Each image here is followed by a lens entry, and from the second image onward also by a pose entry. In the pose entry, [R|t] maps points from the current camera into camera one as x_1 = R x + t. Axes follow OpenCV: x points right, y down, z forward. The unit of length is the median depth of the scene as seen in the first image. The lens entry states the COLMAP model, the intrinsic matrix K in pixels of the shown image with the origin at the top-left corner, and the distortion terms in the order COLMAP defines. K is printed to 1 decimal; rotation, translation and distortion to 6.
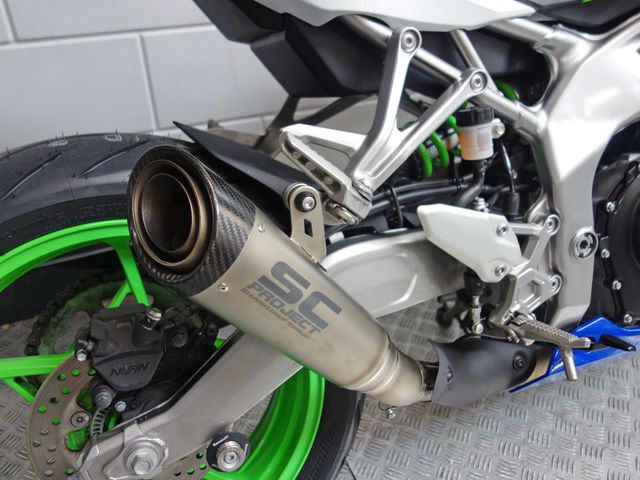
lens RADIAL K [[568.4, 0, 320.0], [0, 568.4, 240.0], [0, 0, 1]] dist [0.004434, -0.001374]
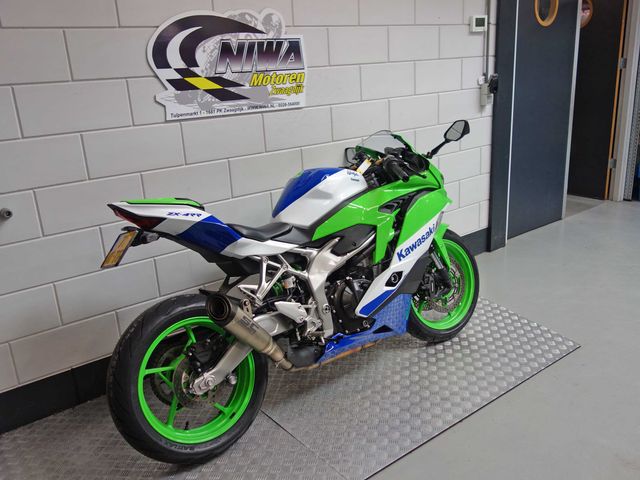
lens RADIAL K [[568.4, 0, 320.0], [0, 568.4, 240.0], [0, 0, 1]] dist [0.004434, -0.001374]
pose [[0.963730, -0.111177, 0.242618, -0.358940], [0.170588, 0.955755, -0.239650, 0.446264], [-0.205240, 0.272346, 0.940056, -2.409772]]
